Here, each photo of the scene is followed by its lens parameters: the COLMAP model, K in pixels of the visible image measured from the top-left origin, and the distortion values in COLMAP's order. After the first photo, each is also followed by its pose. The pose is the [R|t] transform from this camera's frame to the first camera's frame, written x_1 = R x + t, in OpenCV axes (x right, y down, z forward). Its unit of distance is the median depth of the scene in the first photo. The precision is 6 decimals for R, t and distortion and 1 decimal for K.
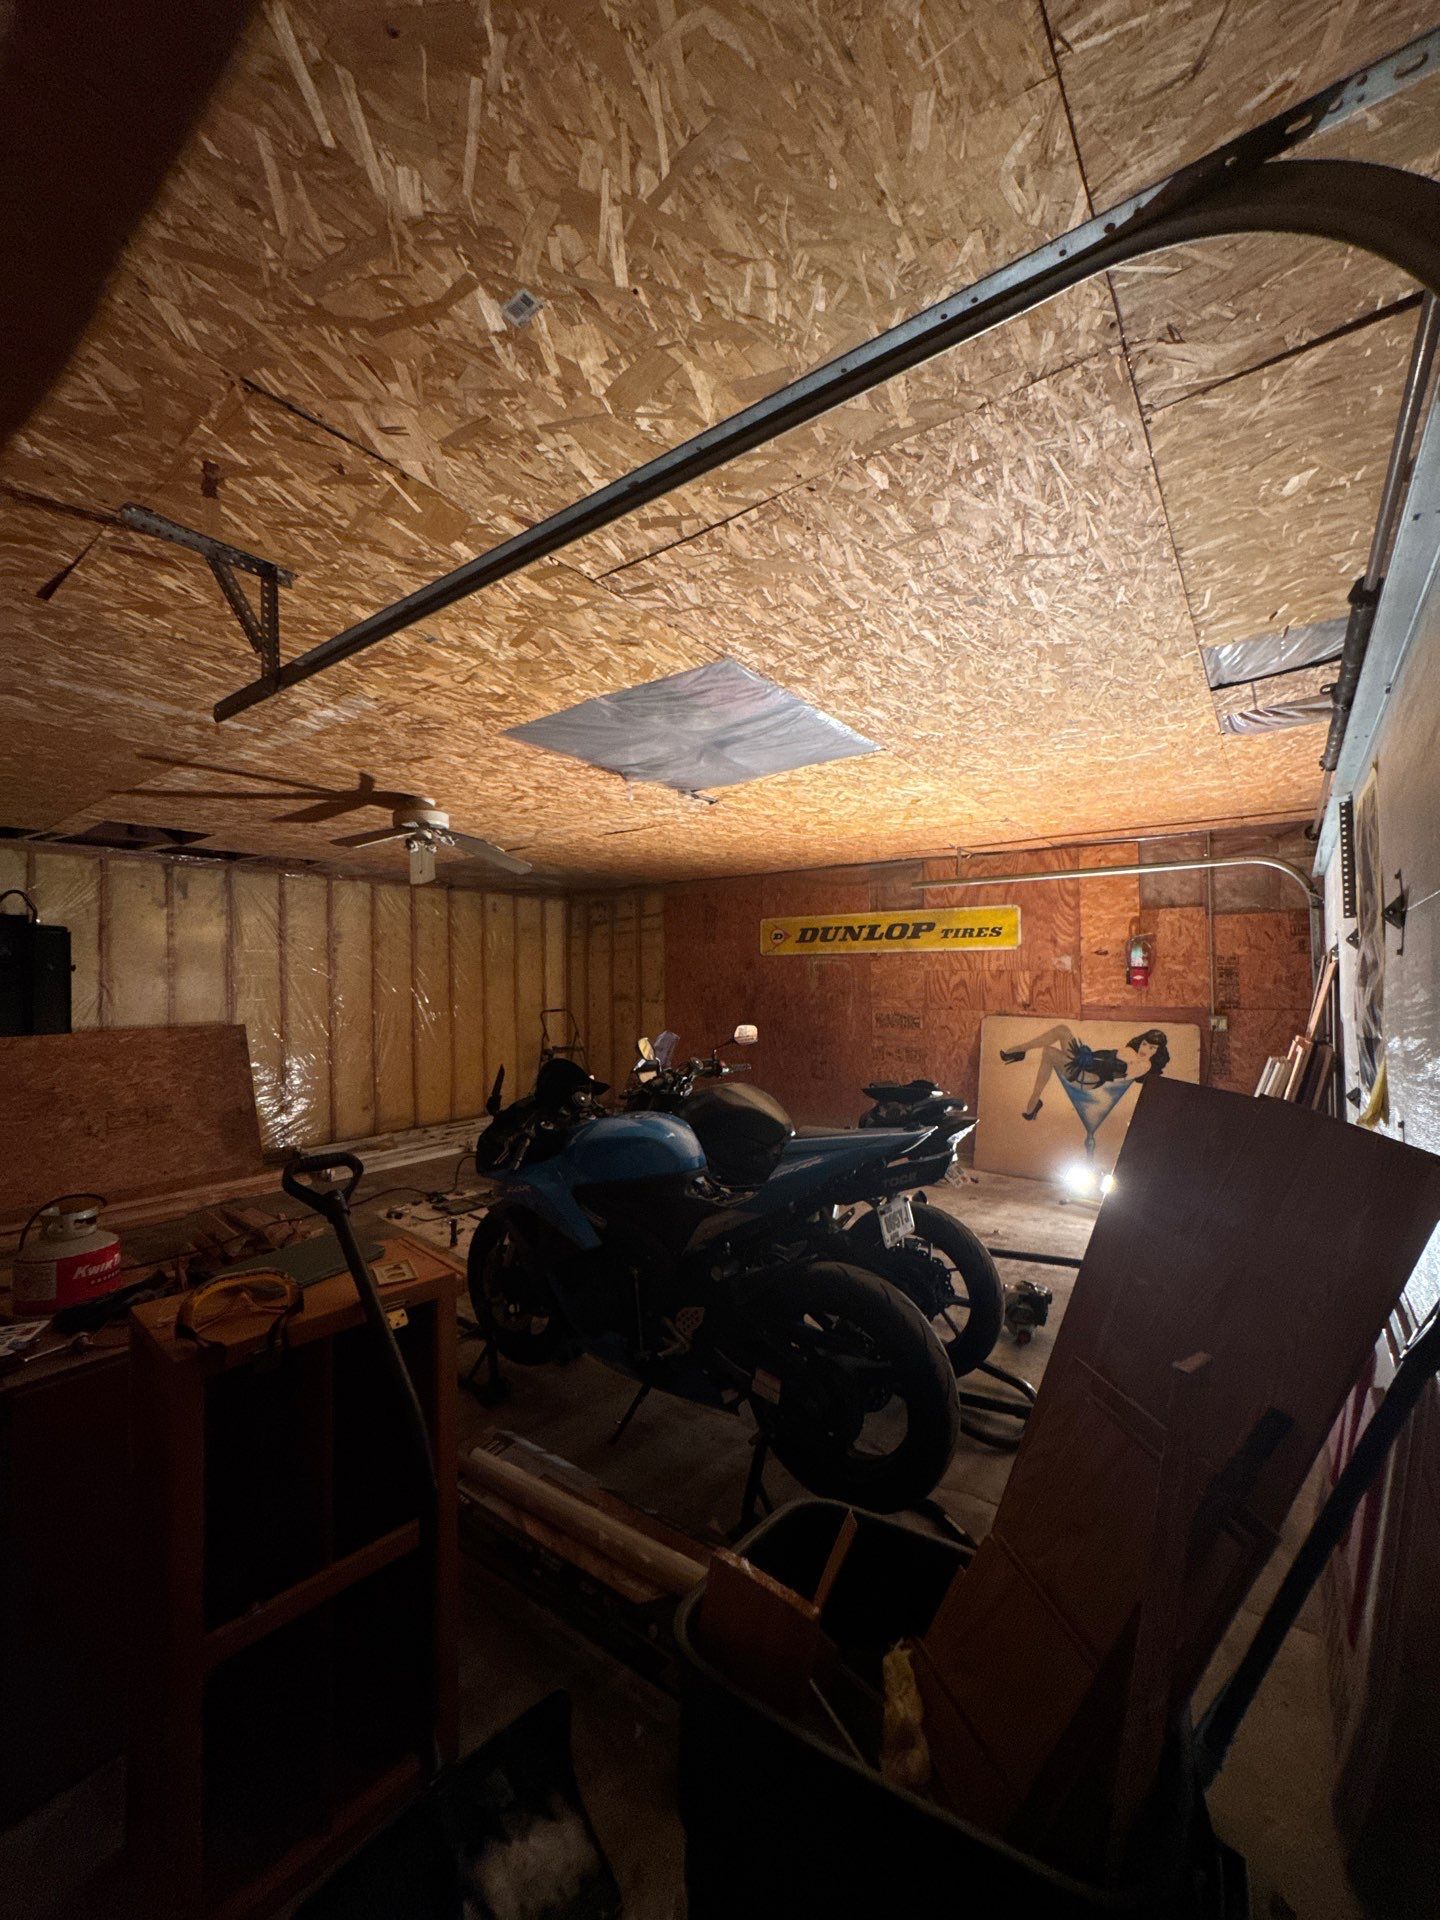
lens RADIAL K [[766.6, 0, 718.9], [0, 766.6, 976.1], [0, 0, 1]] dist [0.000426, 0.000082]
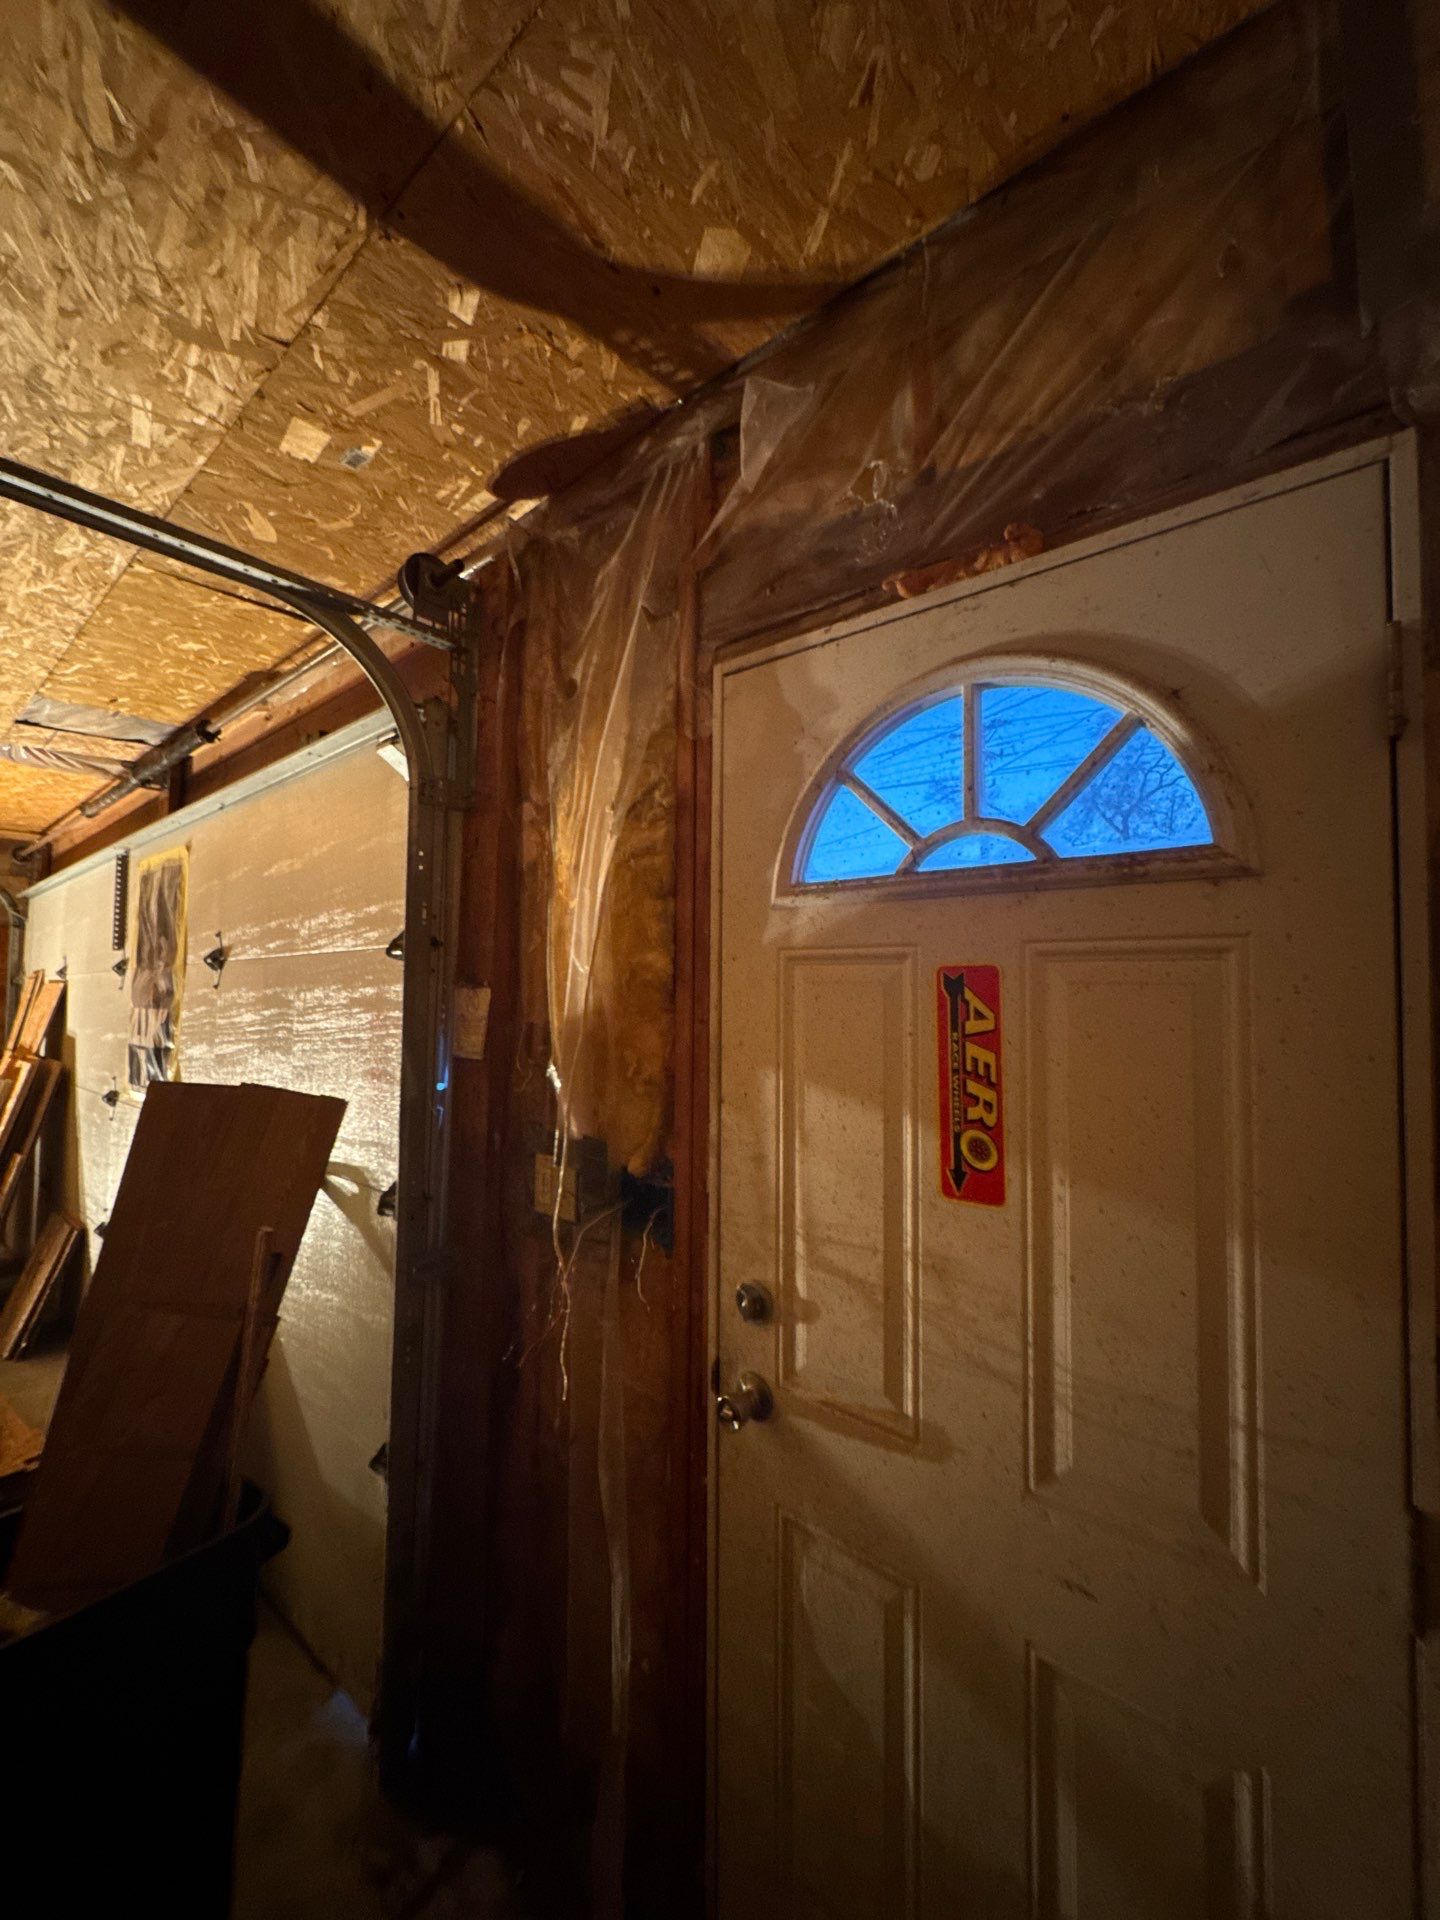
lens RADIAL K [[1445.9, 0, 715.0], [0, 1445.9, 967.6], [0, 0, 1]] dist [0.041353, -0.005830]
pose [[0.106168, 0.006472, 0.994327, -1.551700], [-0.022521, 0.999738, -0.004102, -0.069077], [-0.994093, -0.021958, 0.106286, -0.200191]]
